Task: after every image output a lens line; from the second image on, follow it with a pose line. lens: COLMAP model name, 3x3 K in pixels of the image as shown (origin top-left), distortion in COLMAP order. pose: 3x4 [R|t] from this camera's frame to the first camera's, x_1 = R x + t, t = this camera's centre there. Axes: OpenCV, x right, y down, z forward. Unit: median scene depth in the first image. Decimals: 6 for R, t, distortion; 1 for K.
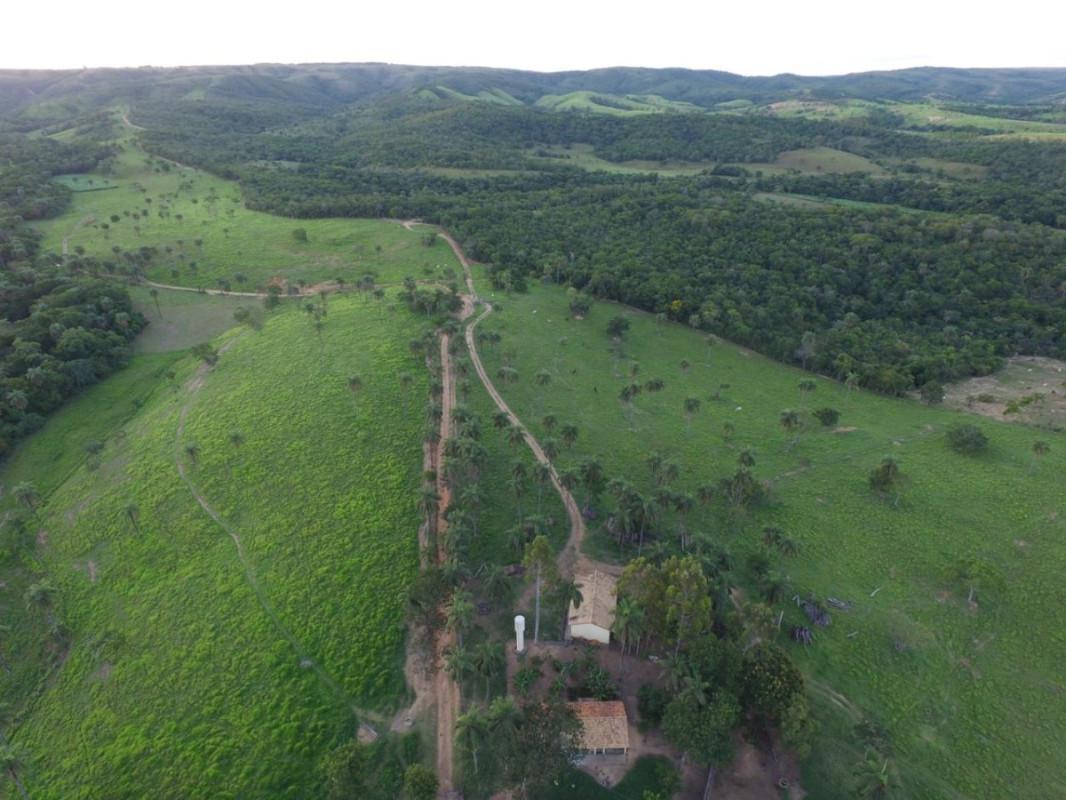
lens RADIAL K [[624.3, 0, 529.9], [0, 624.3, 395.5], [0, 0, 1]] dist [-0.015575, 0.015449]
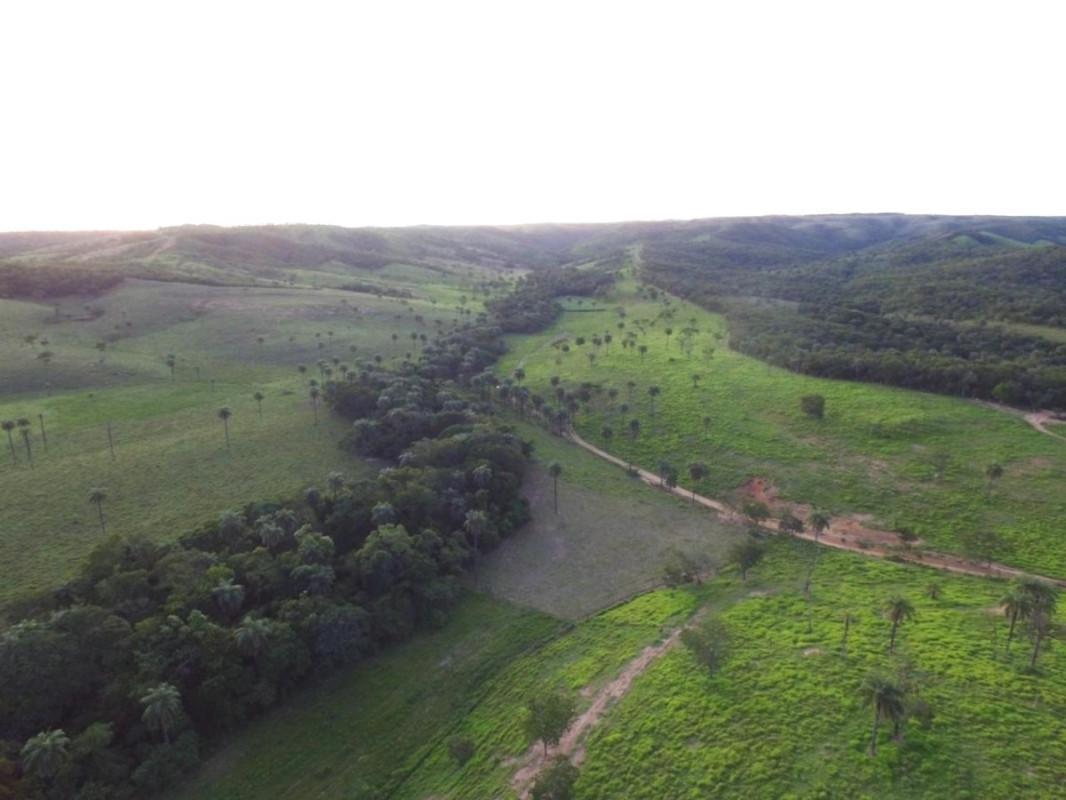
lens RADIAL K [[624.3, 0, 529.0], [0, 624.3, 399.6], [0, 0, 1]] dist [-0.015575, 0.015449]
pose [[0.755964, 0.171494, -0.631750, -0.347621], [-0.300026, 0.948512, -0.101536, -0.213002], [0.581809, 0.266299, 0.768494, 0.682436]]
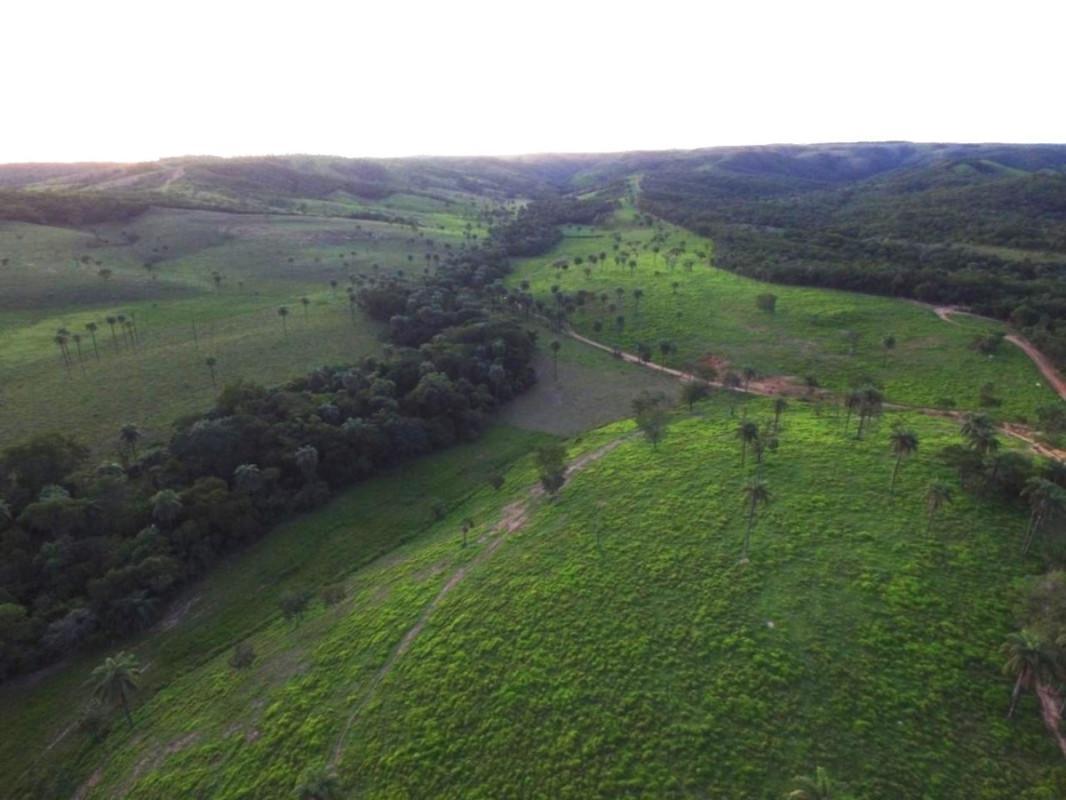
lens RADIAL K [[624.3, 0, 527.4], [0, 624.3, 395.5], [0, 0, 1]] dist [-0.015575, 0.015449]
pose [[0.754162, 0.229391, -0.615321, -0.195996], [-0.298577, 0.954331, -0.010174, -0.118345], [0.584886, 0.191393, 0.788211, 0.520021]]
